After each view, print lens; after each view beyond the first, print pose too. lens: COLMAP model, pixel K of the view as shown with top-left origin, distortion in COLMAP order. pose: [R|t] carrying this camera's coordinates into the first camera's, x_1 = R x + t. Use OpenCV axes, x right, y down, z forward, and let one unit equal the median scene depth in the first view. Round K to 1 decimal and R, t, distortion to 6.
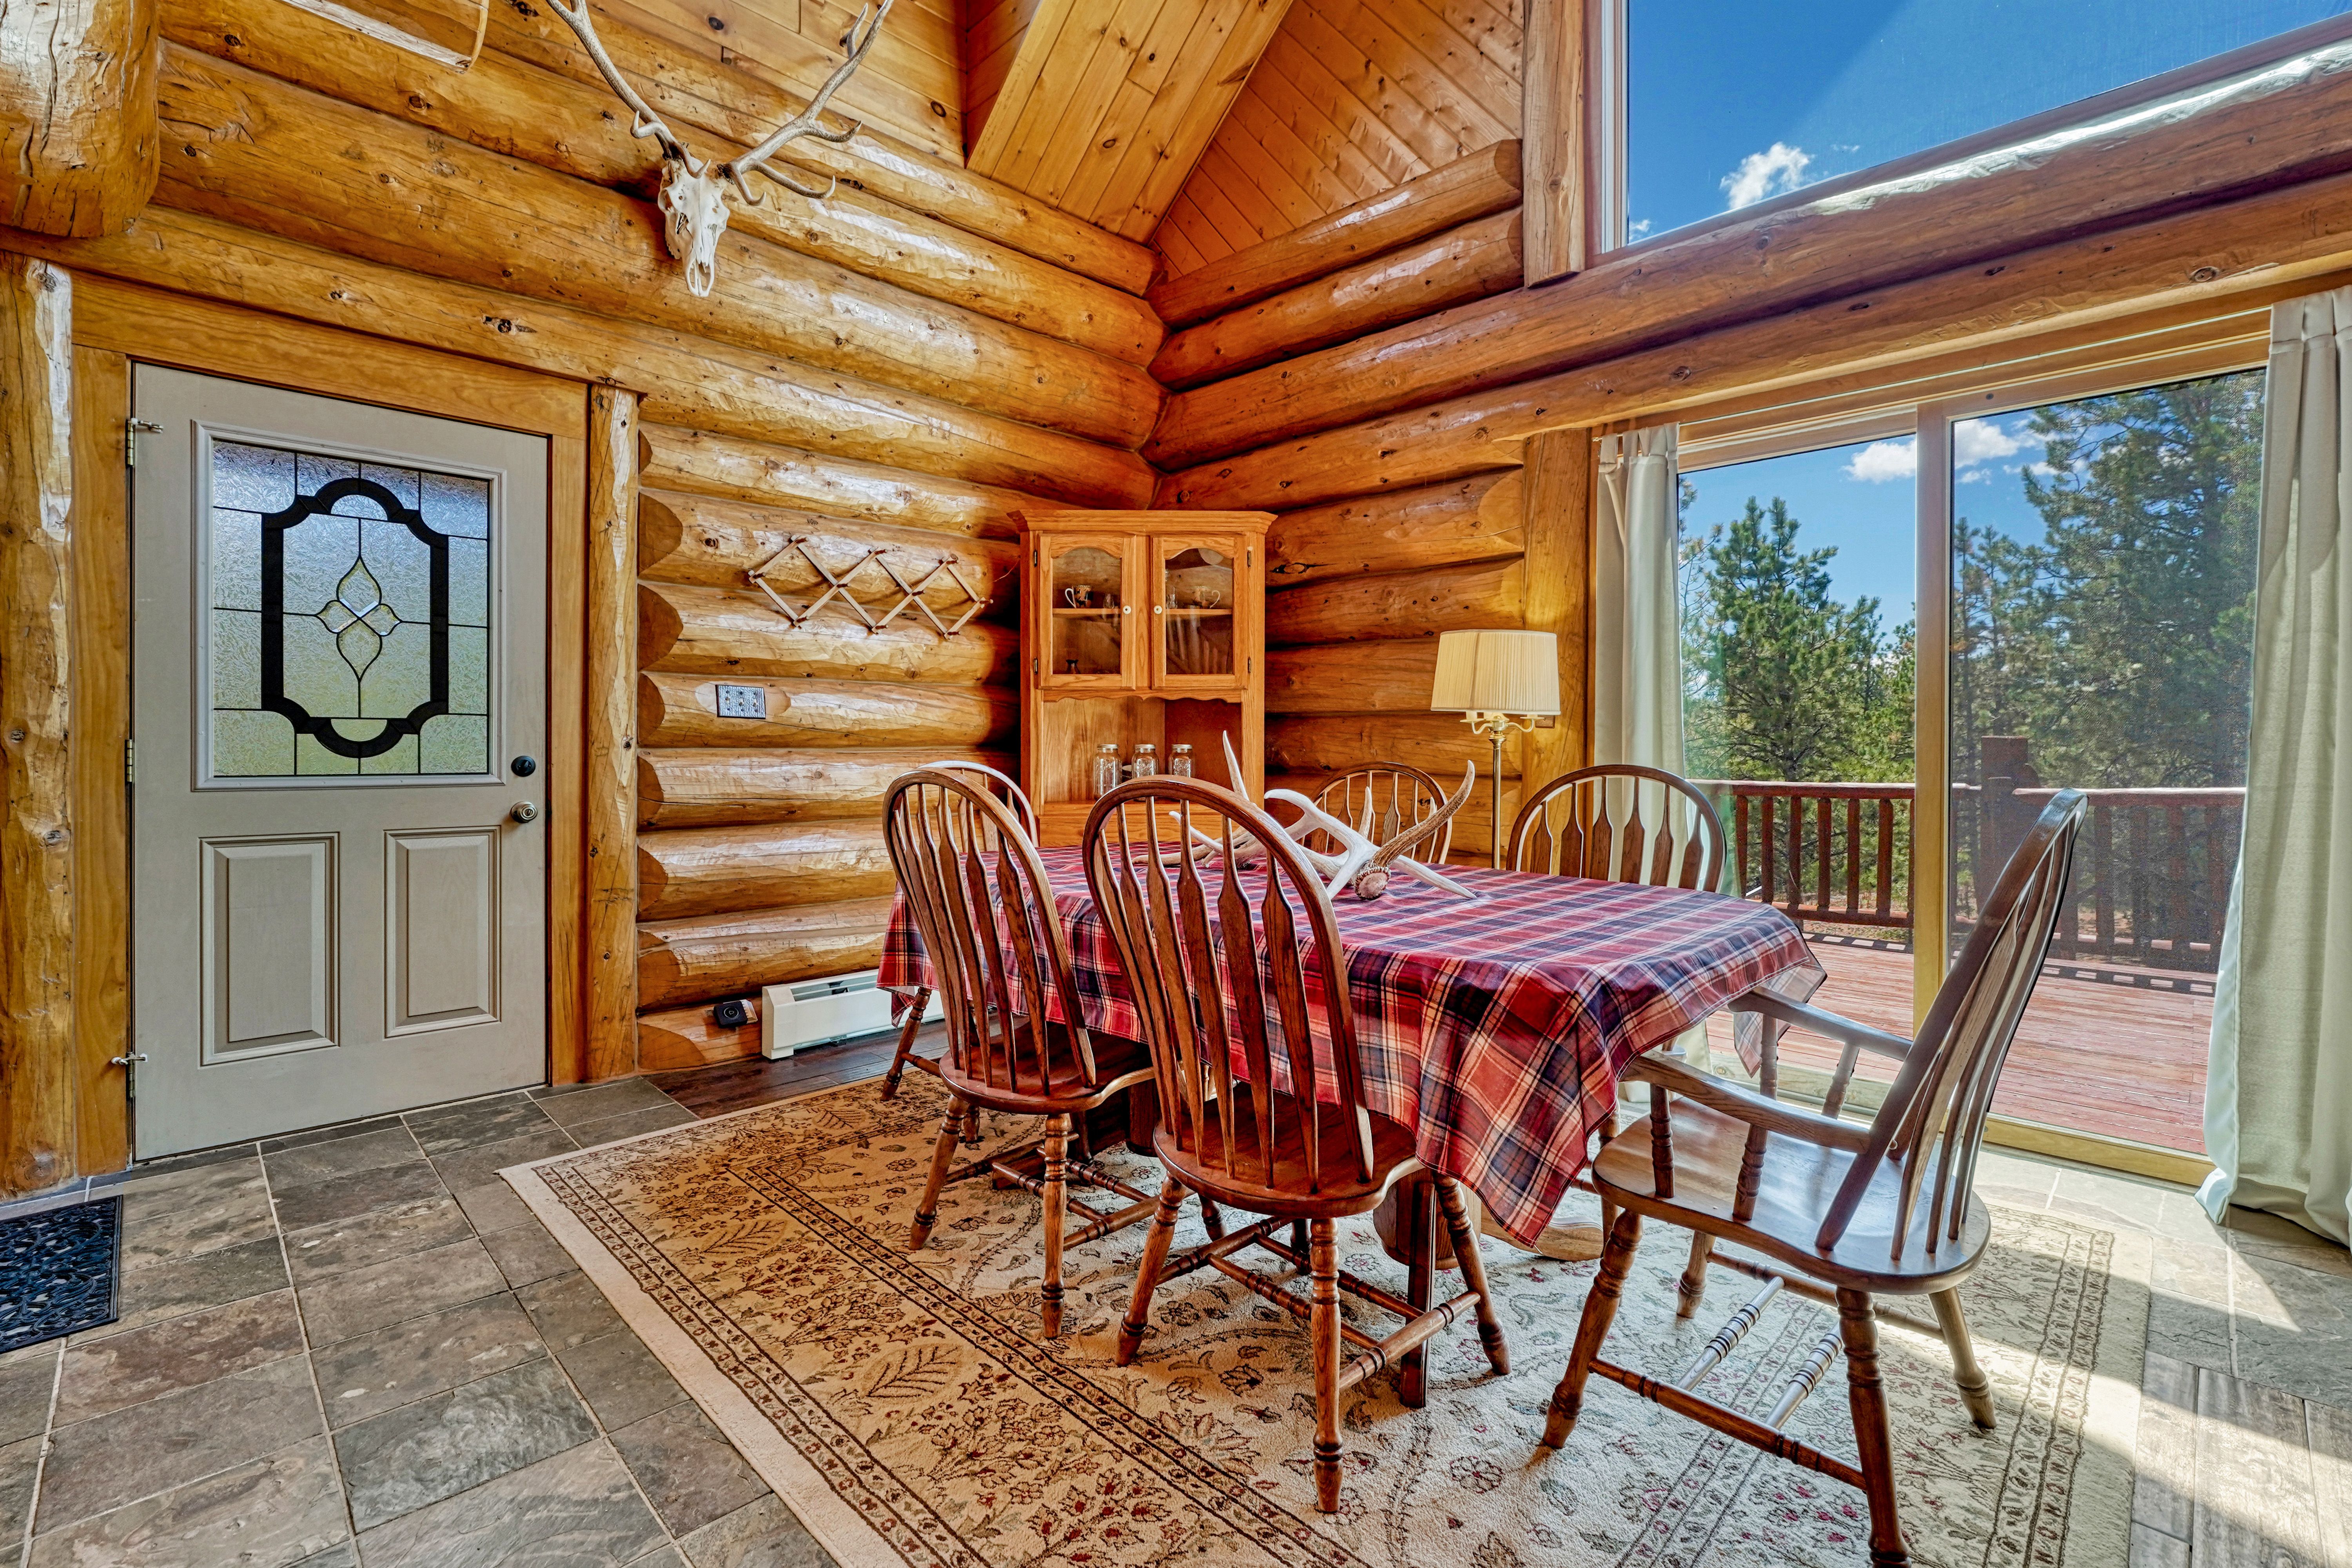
lens RADIAL K [[1045.9, 0, 1206.8], [0, 1045.9, 749.4], [0, 0, 1]] dist [-0.004604, 0.000004]
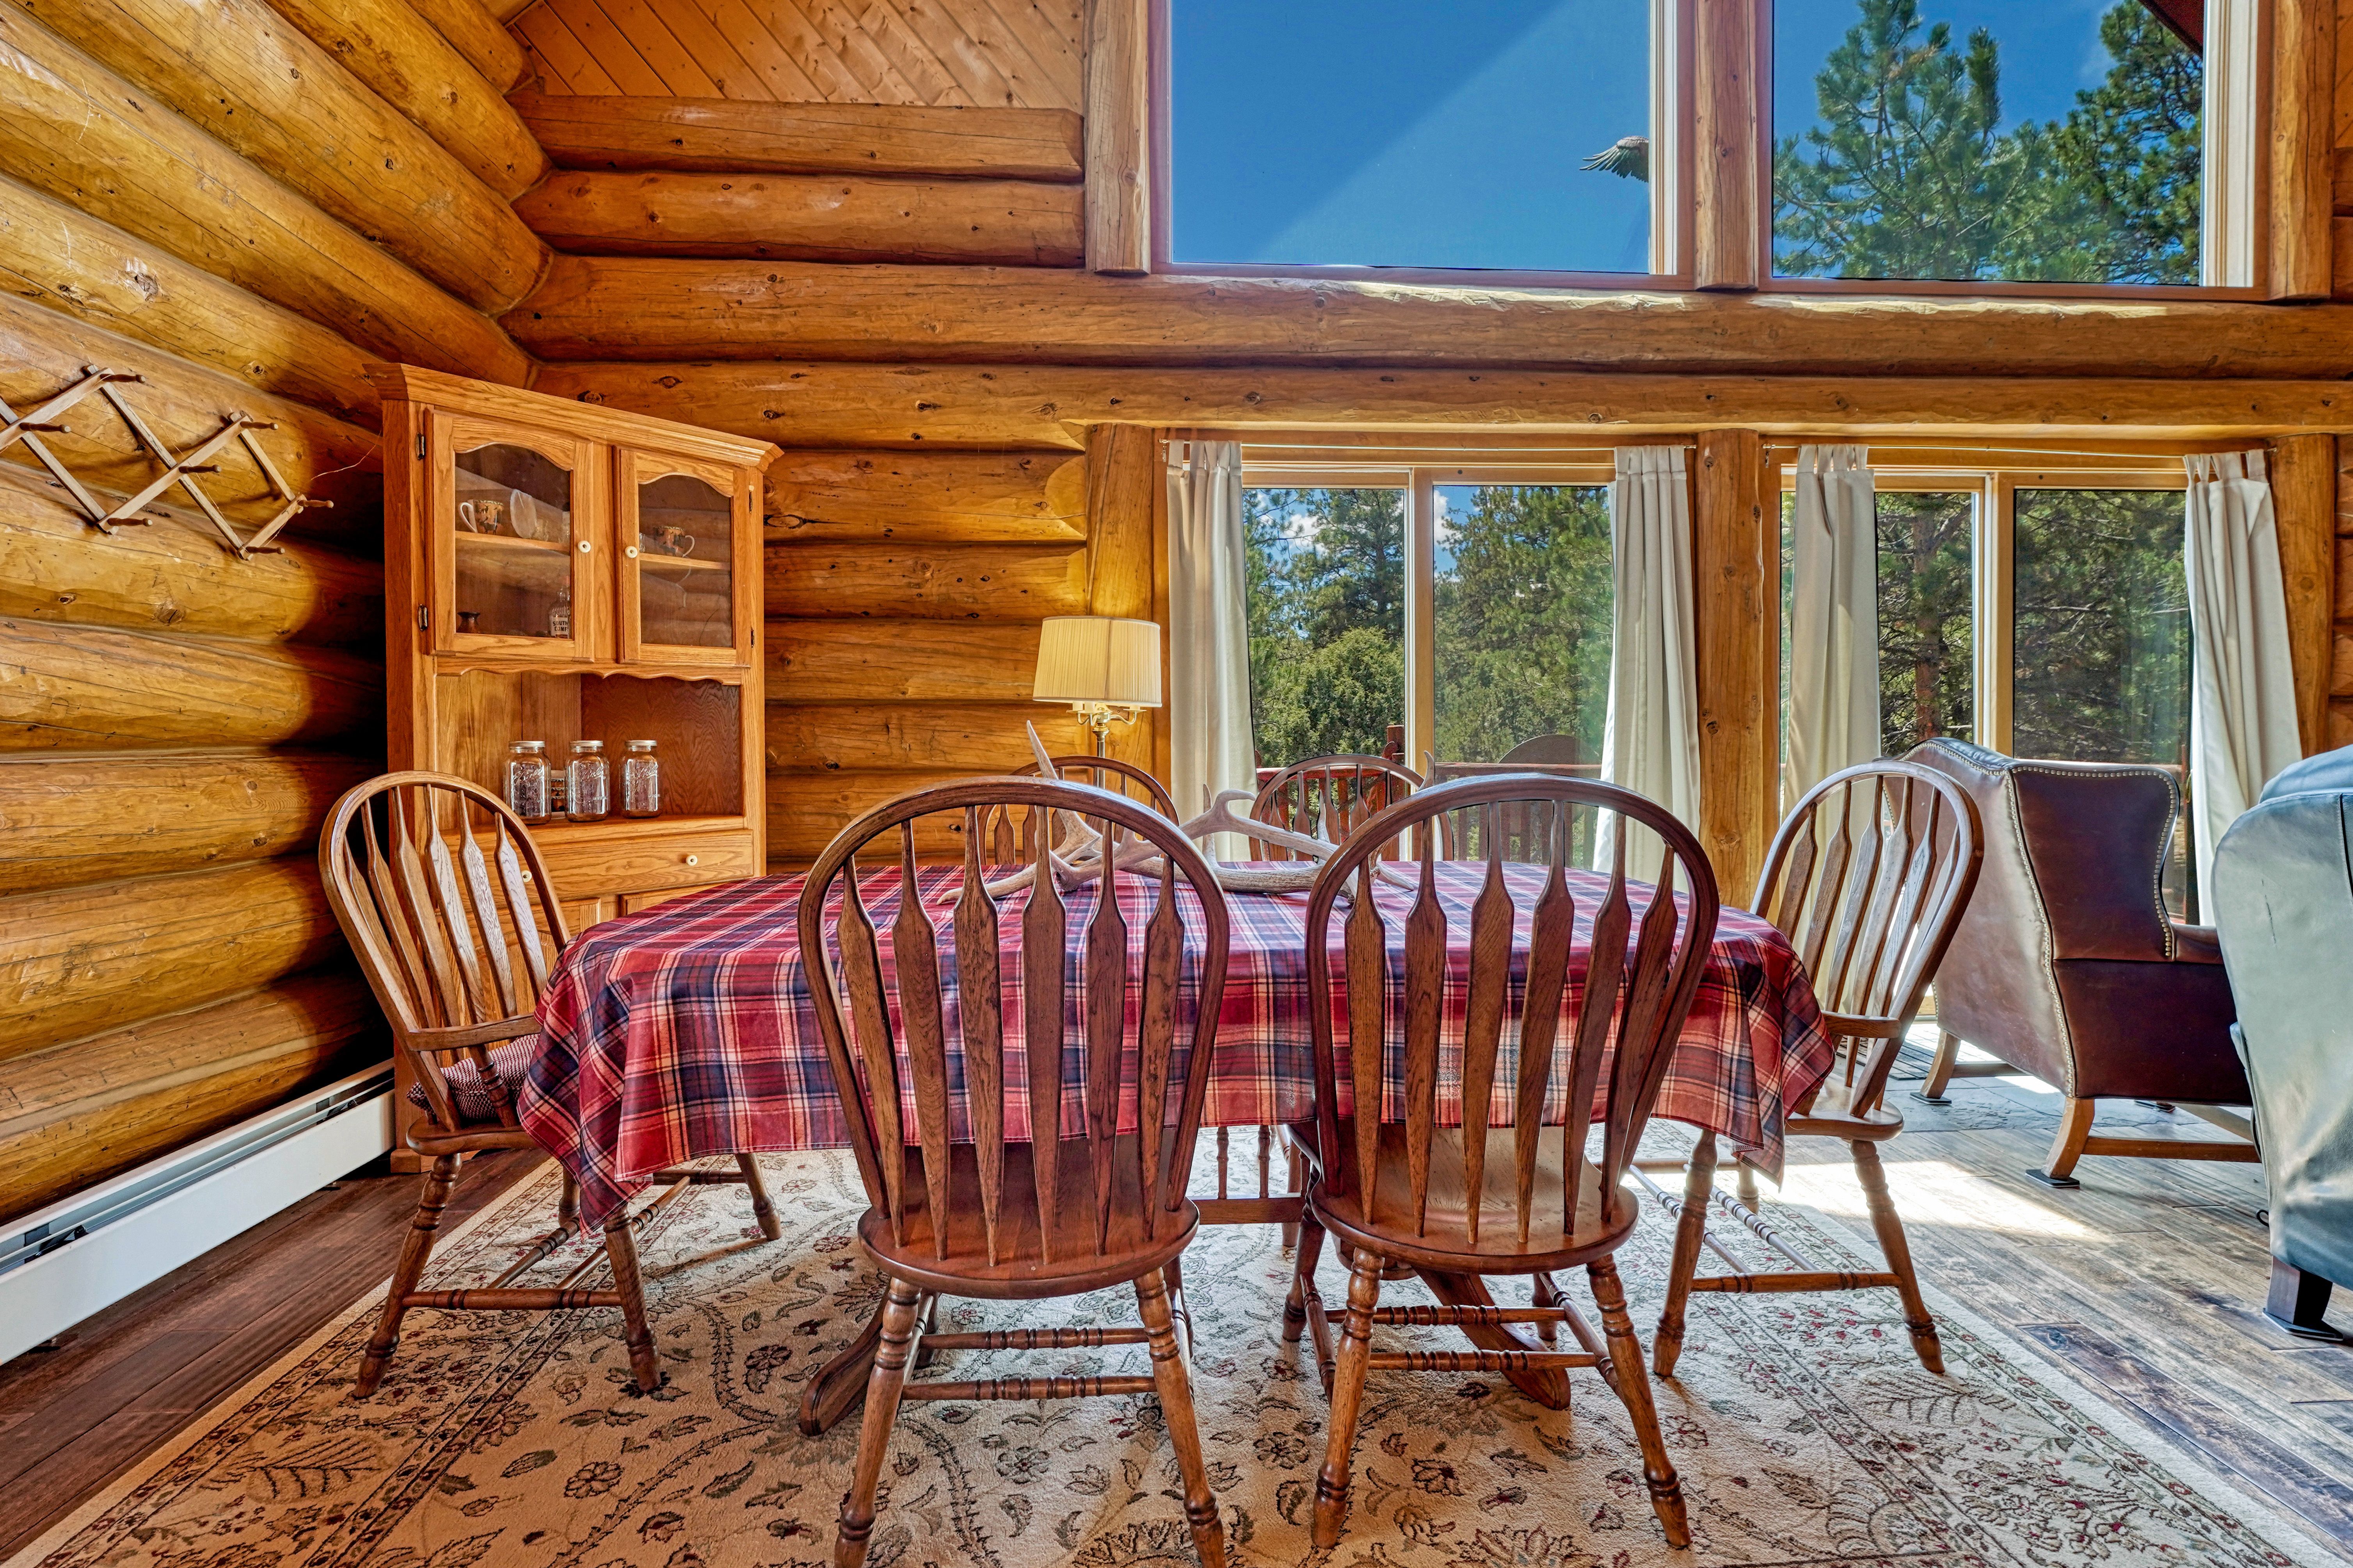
lens RADIAL K [[1023.5, 0, 1179.2], [0, 1023.5, 747.9], [0, 0, 1]] dist [-0.005248, 0.000563]
pose [[0.684175, -0.015684, 0.729149, -0.363372], [0.011460, 0.999876, 0.010755, -0.003268], [-0.729228, 0.000998, 0.684270, 0.295768]]
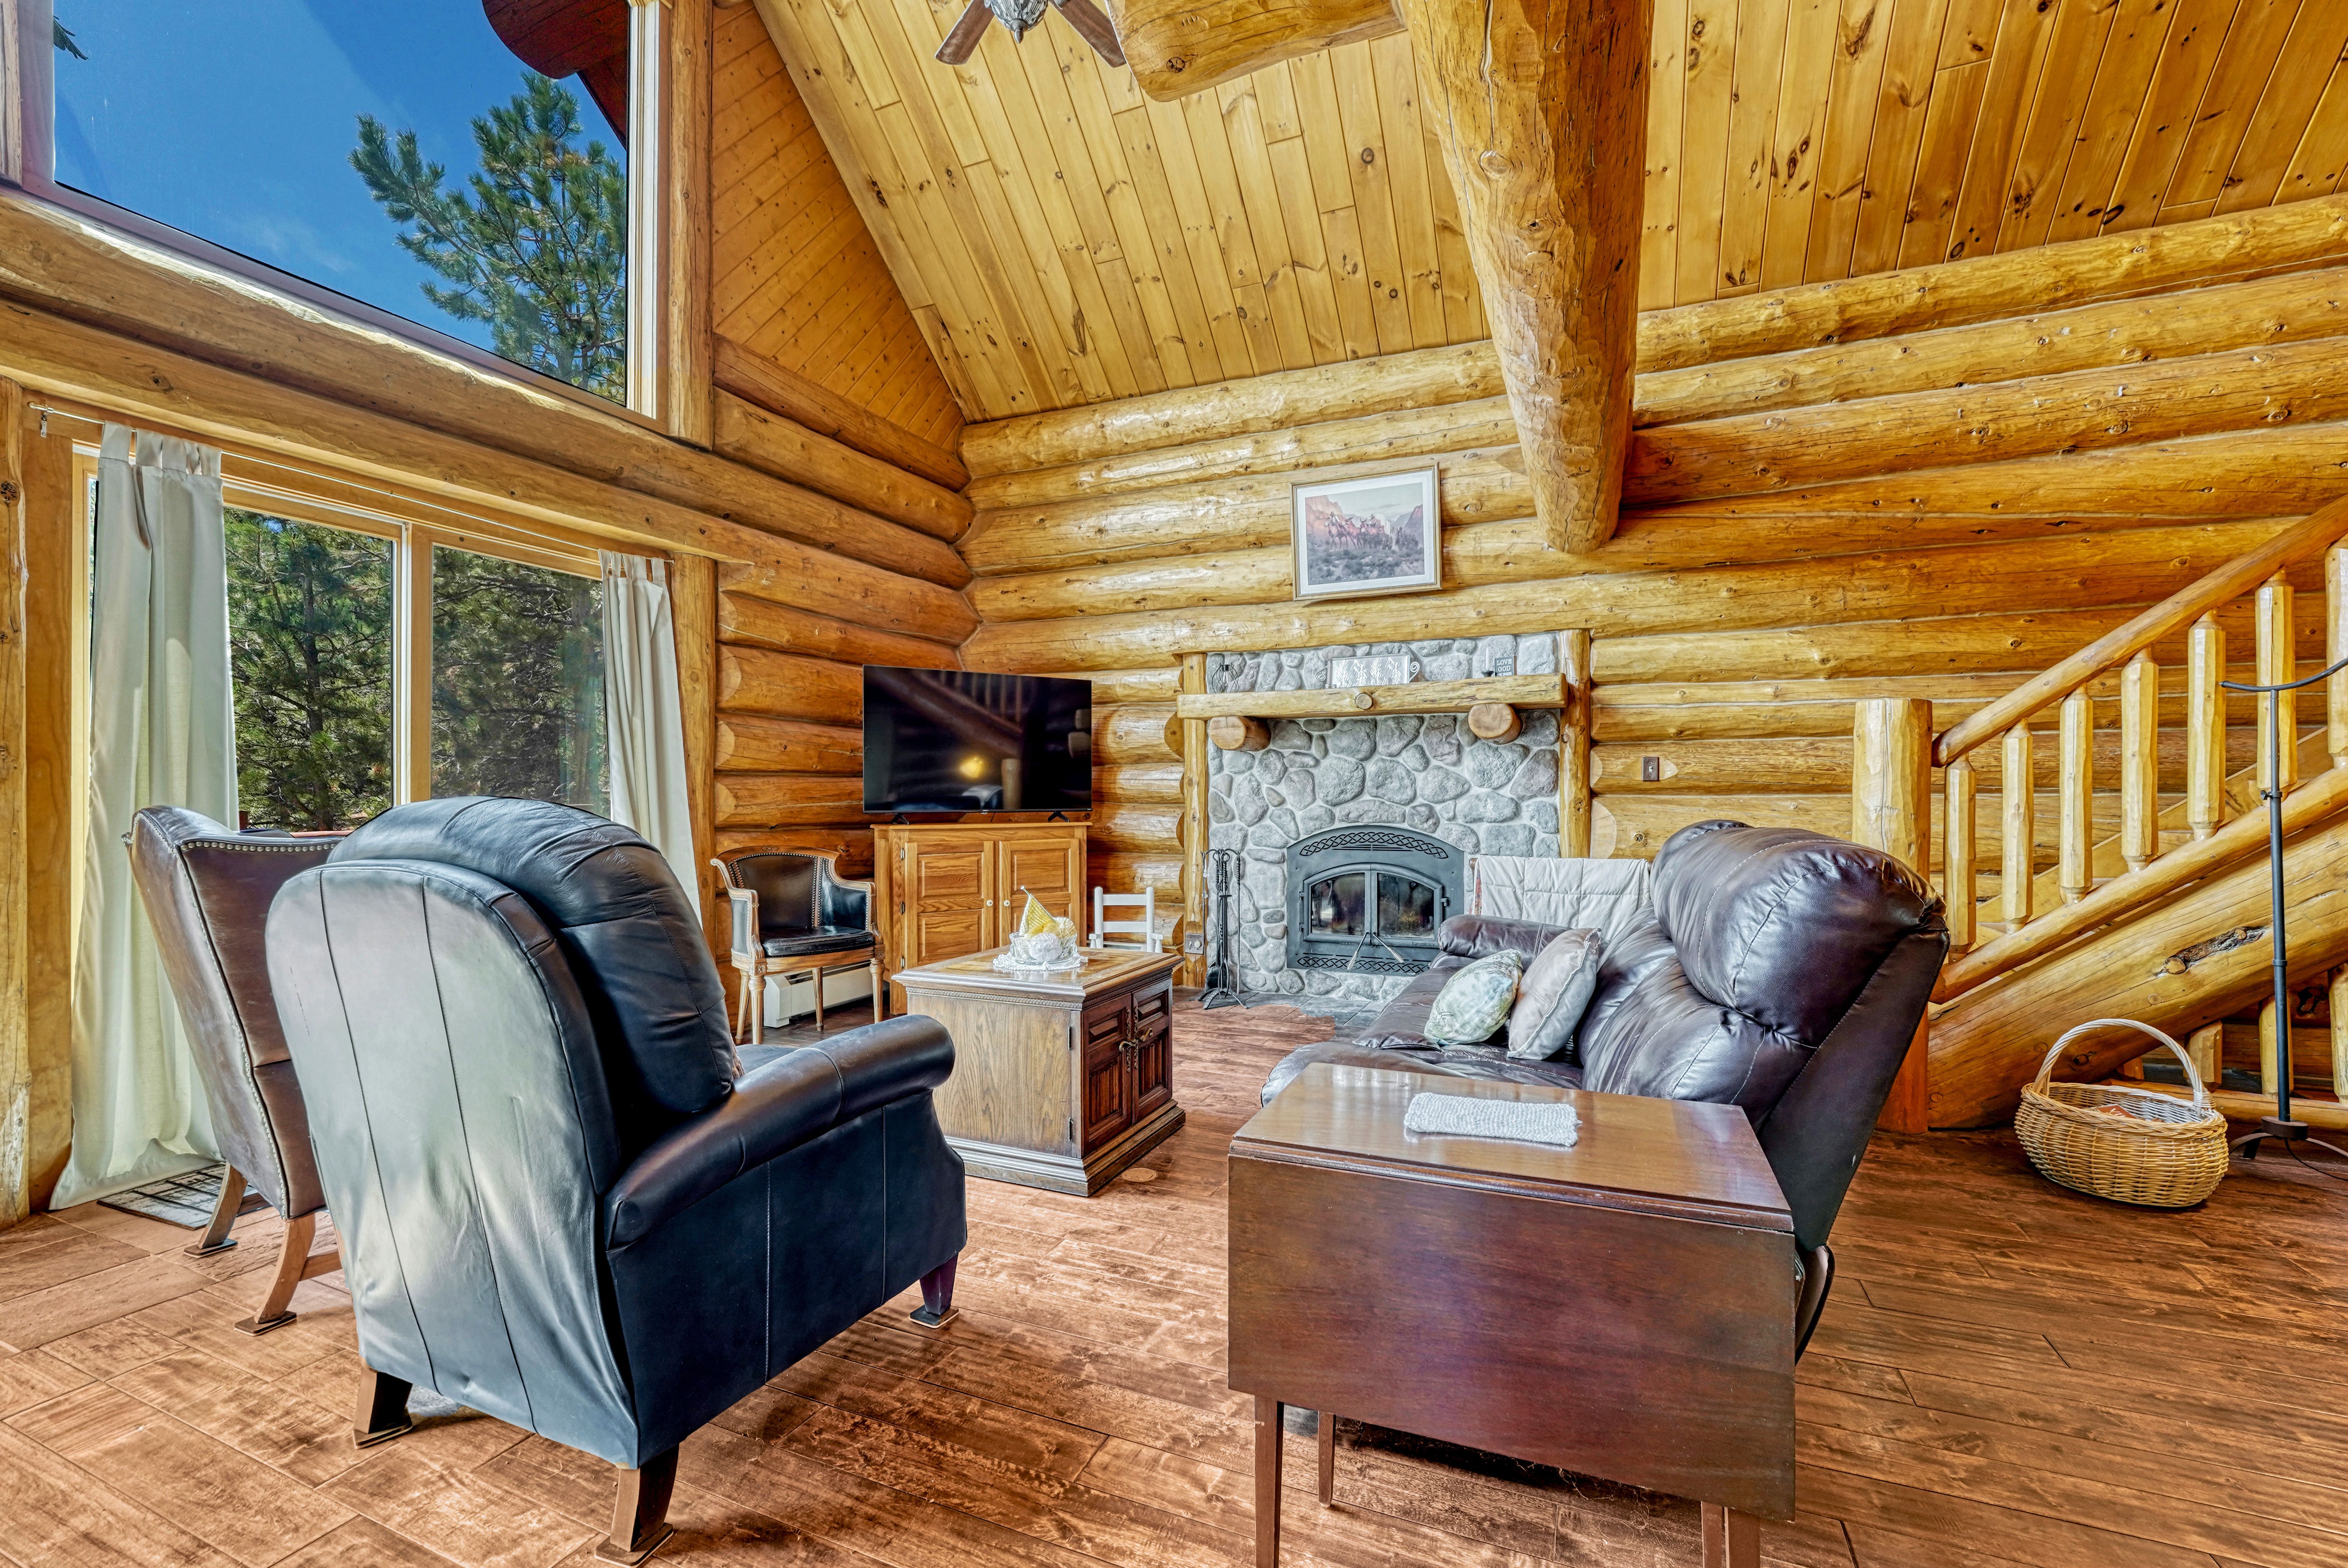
lens RADIAL K [[998.0, 0, 1174.9], [0, 998.0, 789.2], [0, 0, 1]] dist [-0.004631, 0.000495]
pose [[-0.345749, 0.002686, 0.938323, -0.176206], [0.002579, 0.999995, -0.001913, -0.003931], [-0.938324, 0.001759, -0.345754, 0.029777]]
